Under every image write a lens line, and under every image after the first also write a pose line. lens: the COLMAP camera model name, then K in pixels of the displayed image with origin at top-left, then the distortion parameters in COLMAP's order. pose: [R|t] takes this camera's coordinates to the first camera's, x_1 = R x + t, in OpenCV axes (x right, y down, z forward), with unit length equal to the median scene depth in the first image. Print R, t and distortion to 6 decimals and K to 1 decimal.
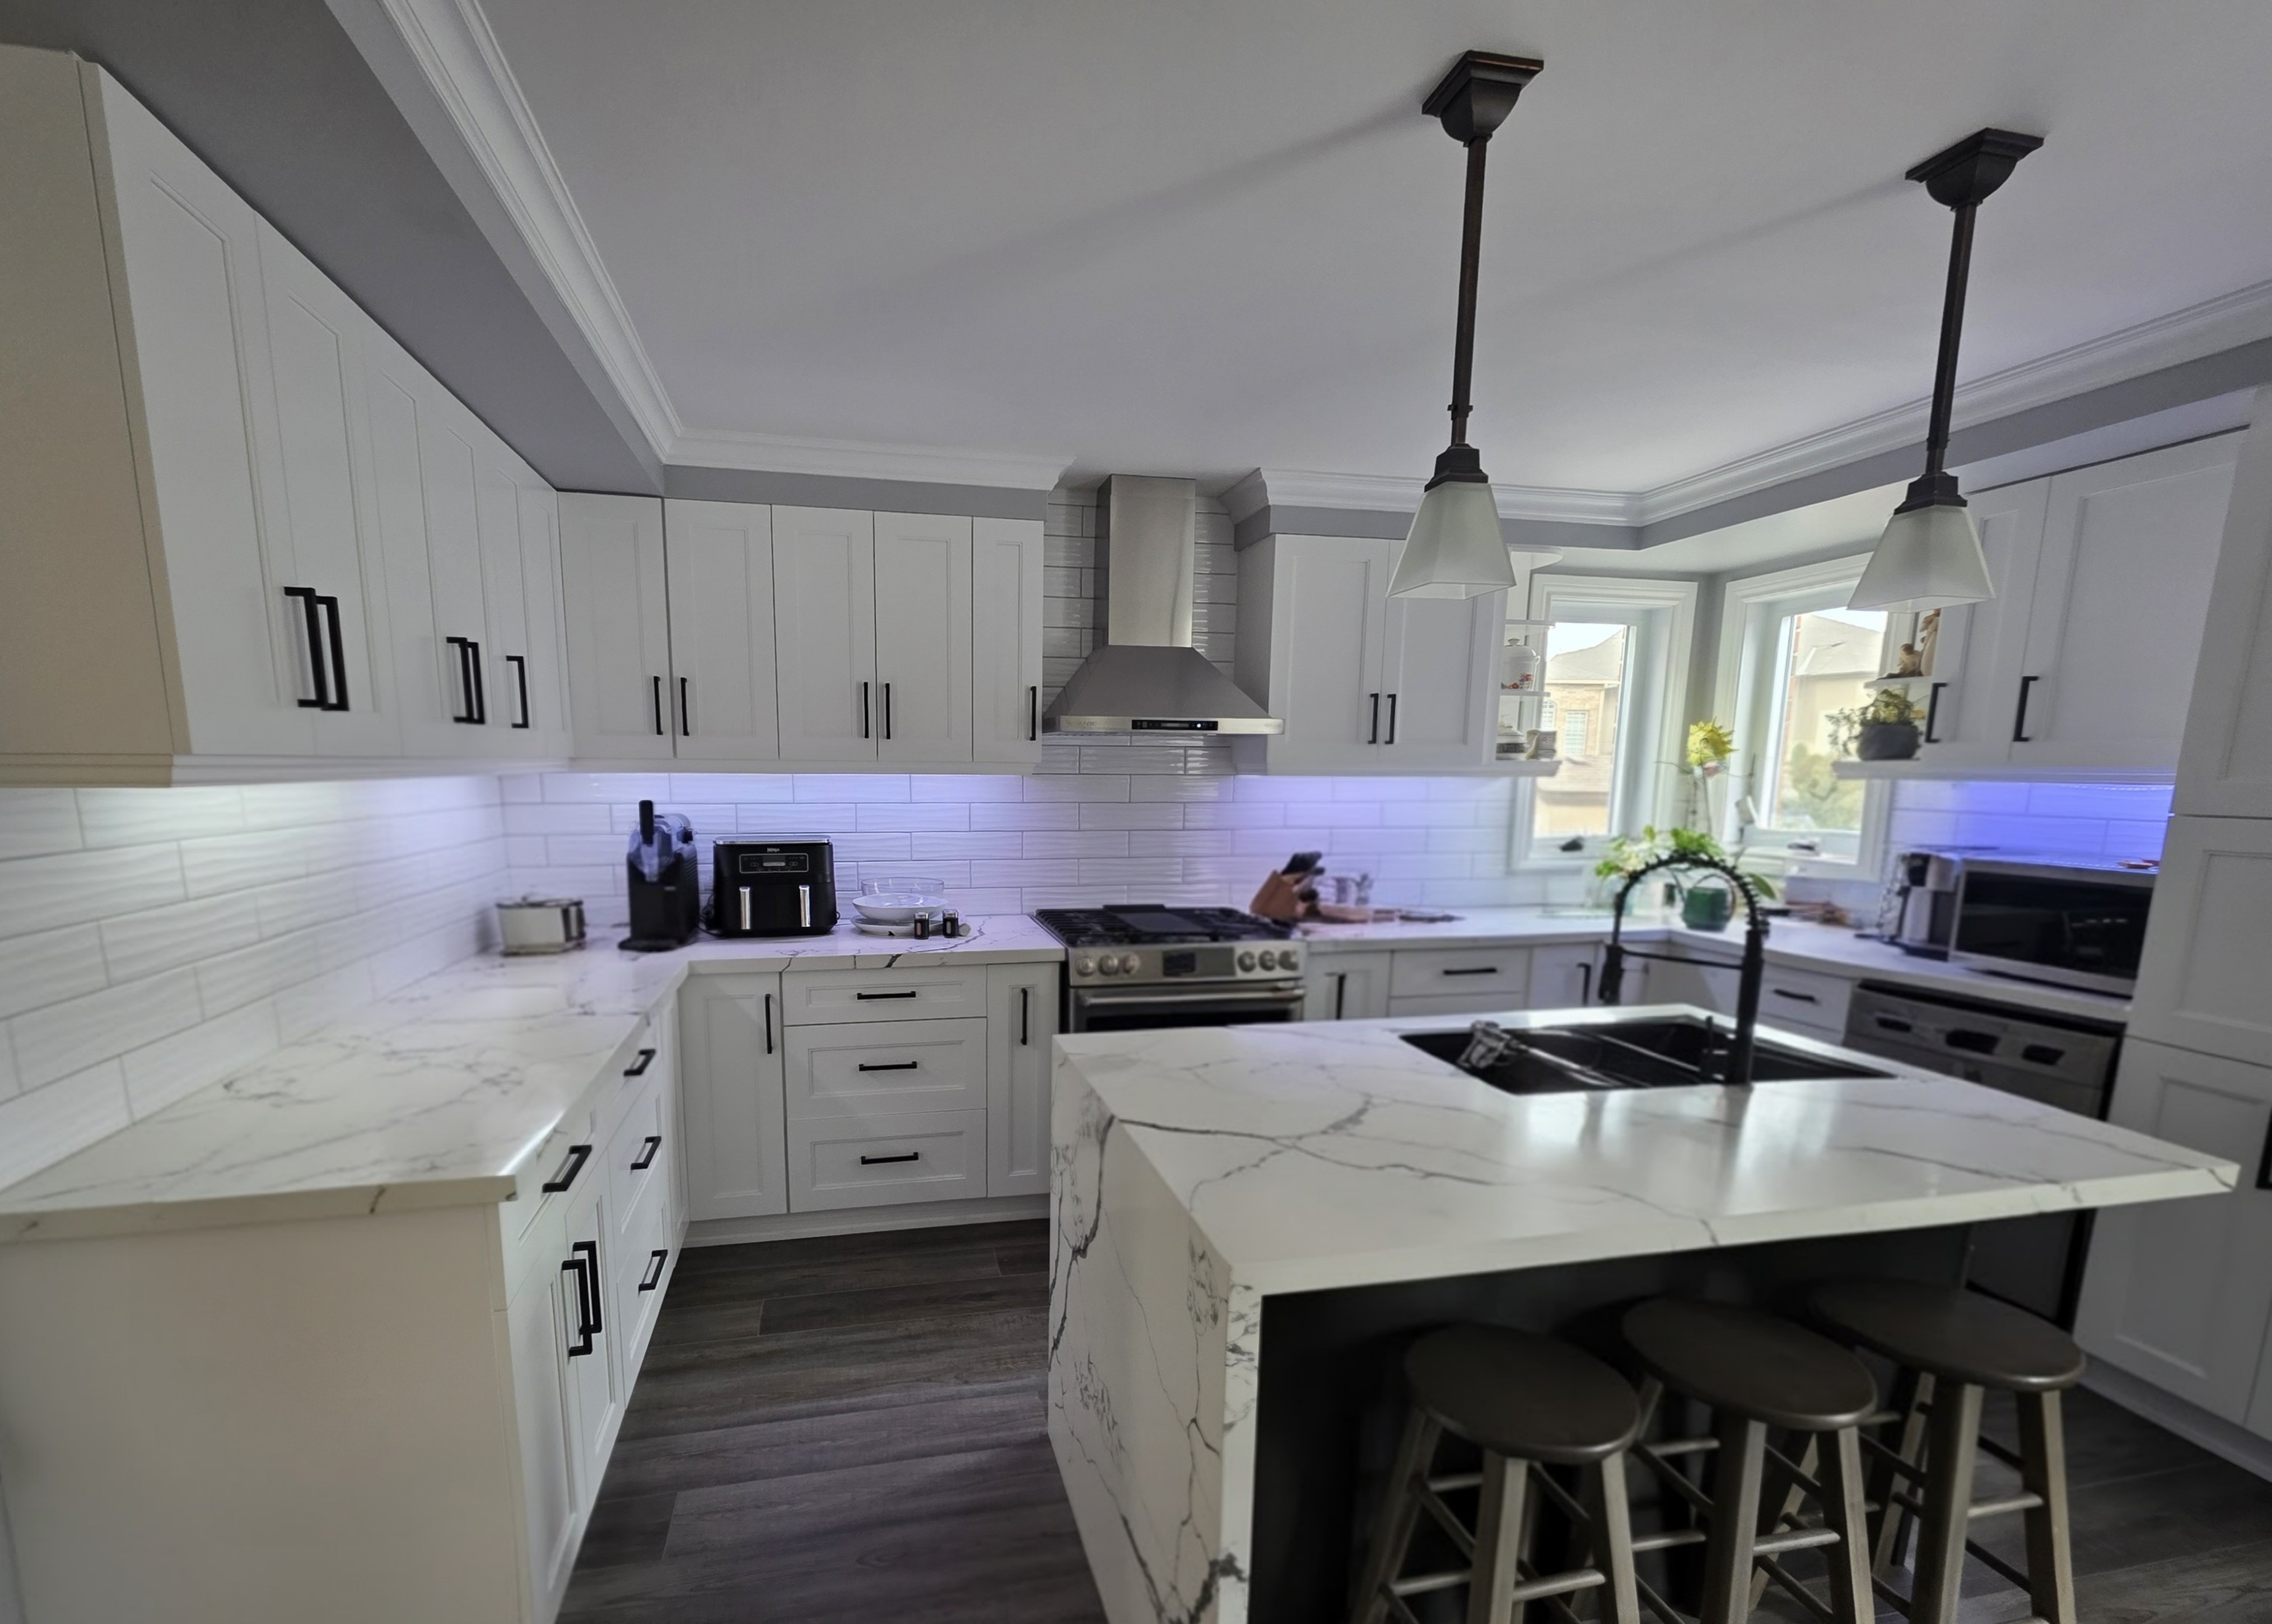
lens RADIAL K [[981.9, 0, 1035.3], [0, 981.9, 927.7], [0, 0, 1]] dist [-0.001887, 0.000179]
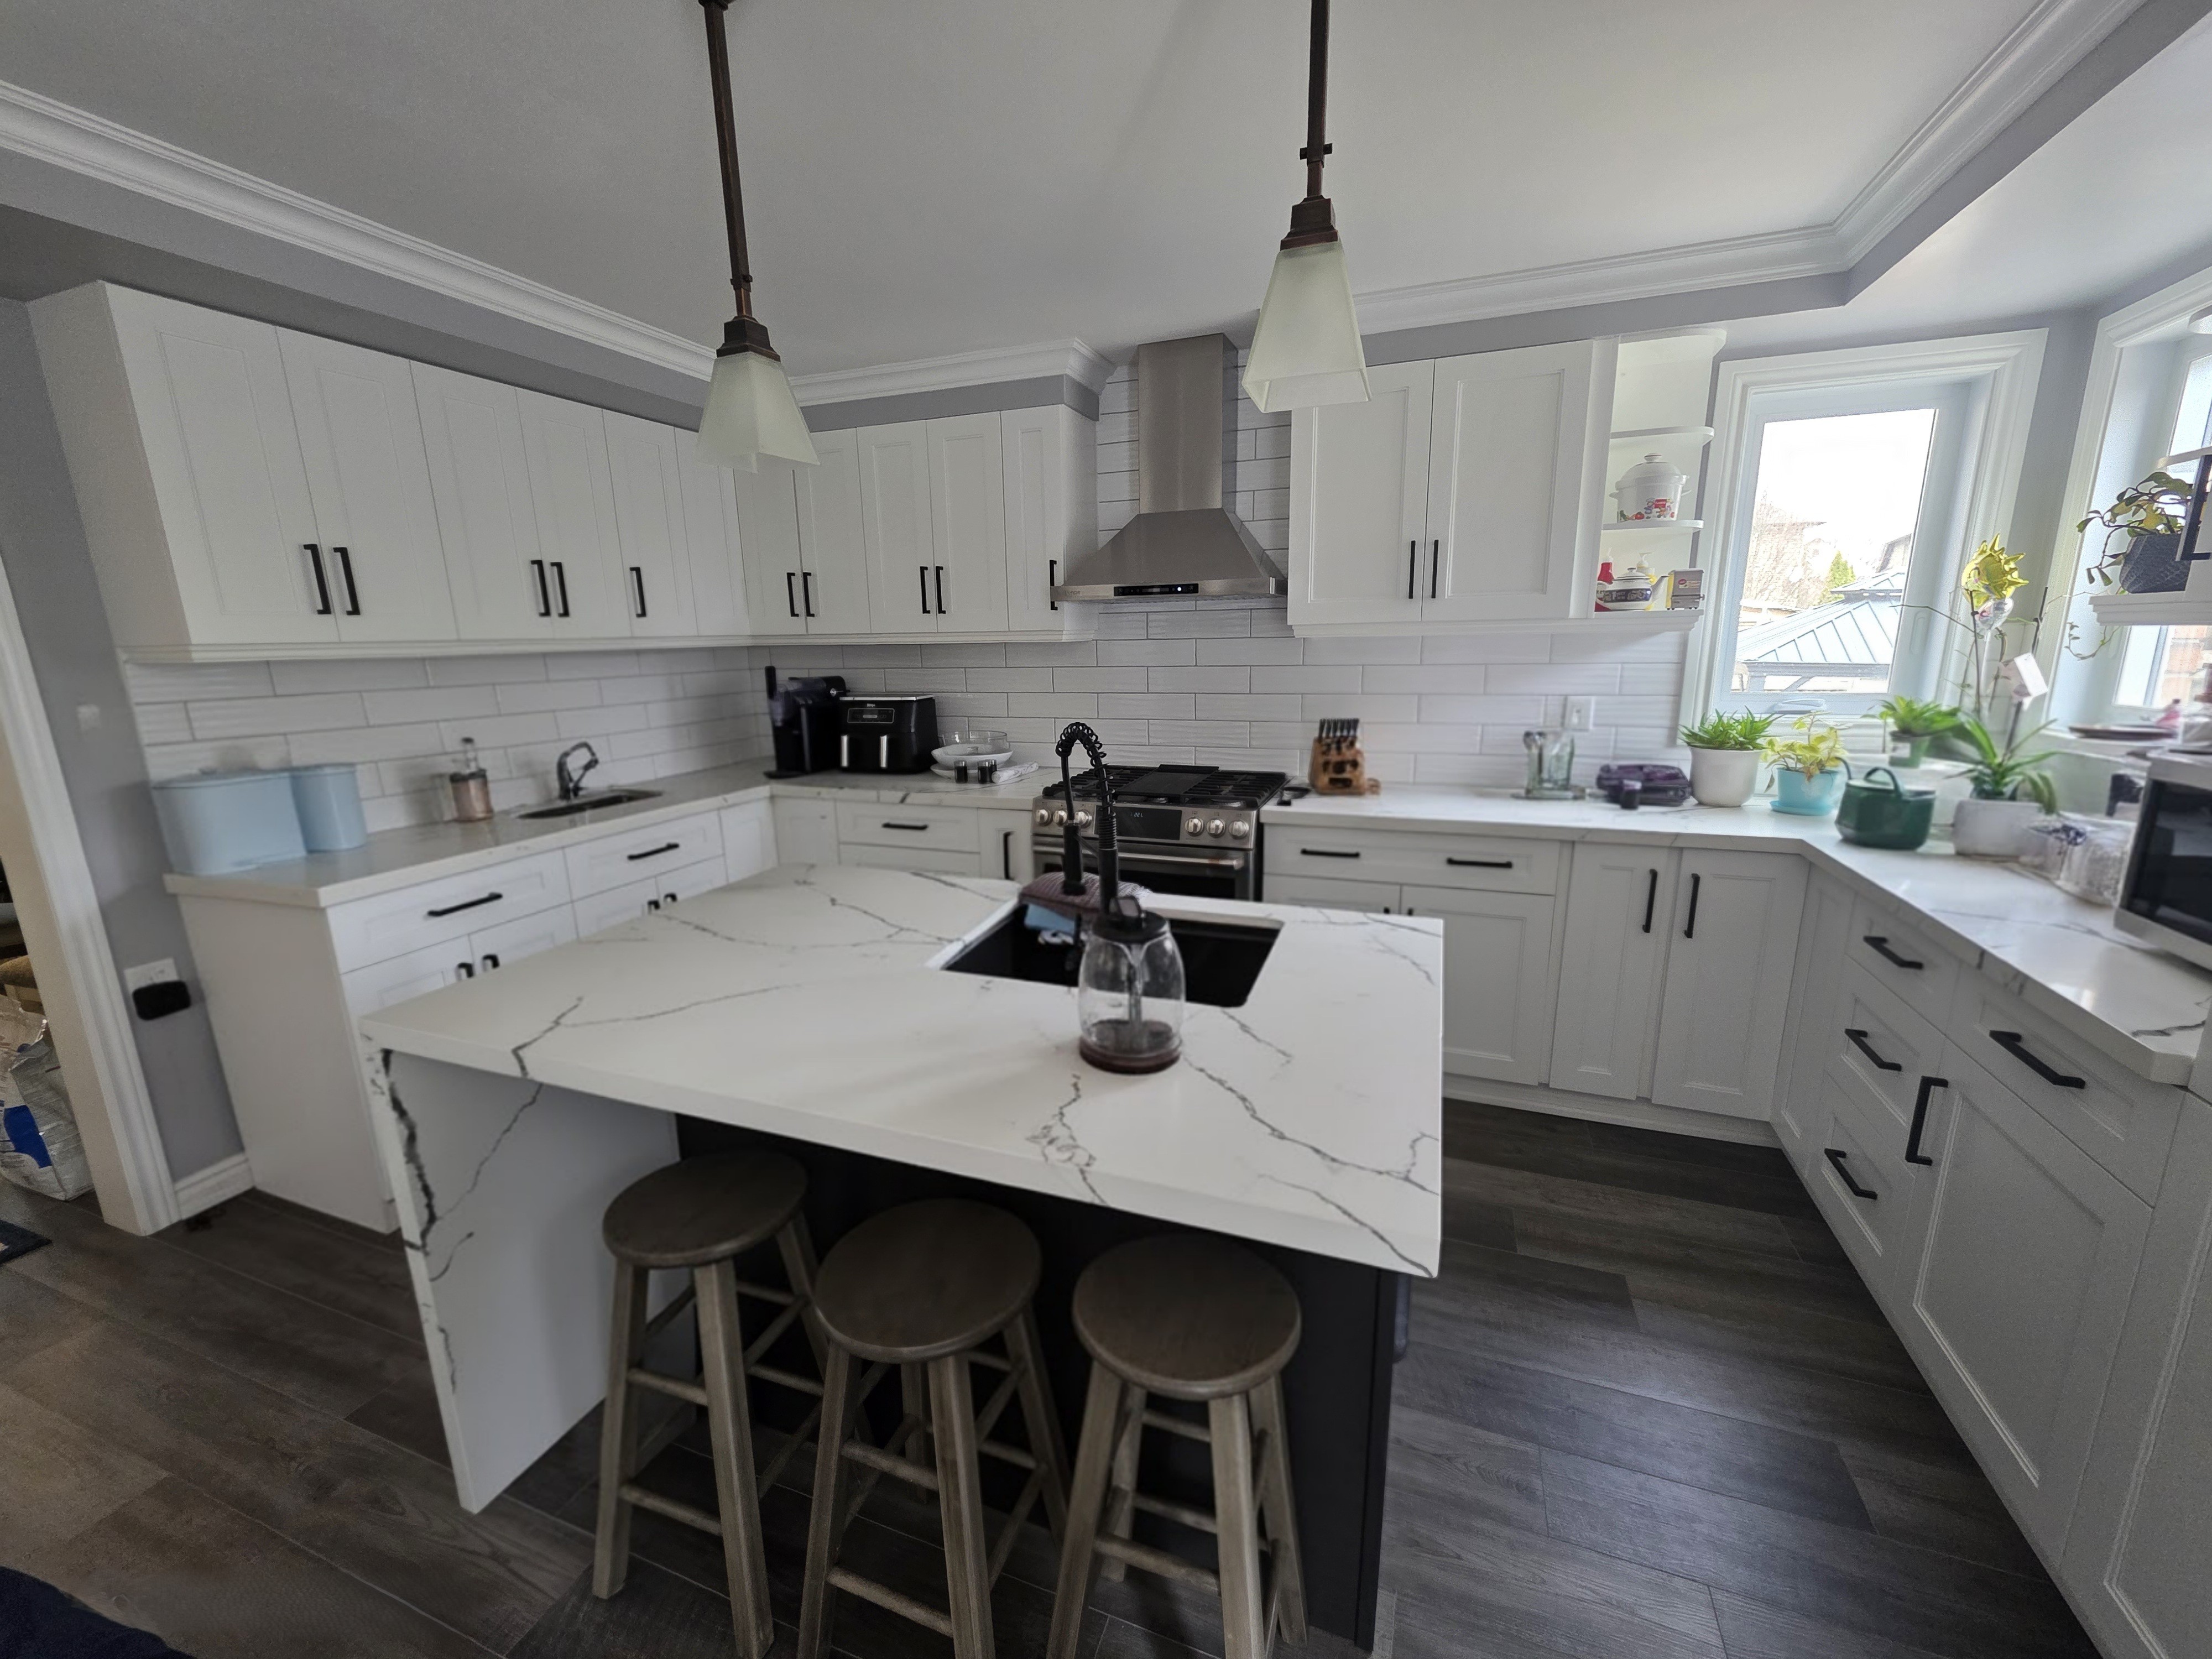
lens RADIAL K [[884.8, 0, 1105.6], [0, 884.8, 828.1], [0, 0, 1]] dist [0.003256, 0.000860]
pose [[0.848352, 0.092528, -0.521285, 0.696477], [-0.062632, 0.995235, 0.074725, -0.029316], [0.525715, -0.030744, 0.850105, 0.209188]]
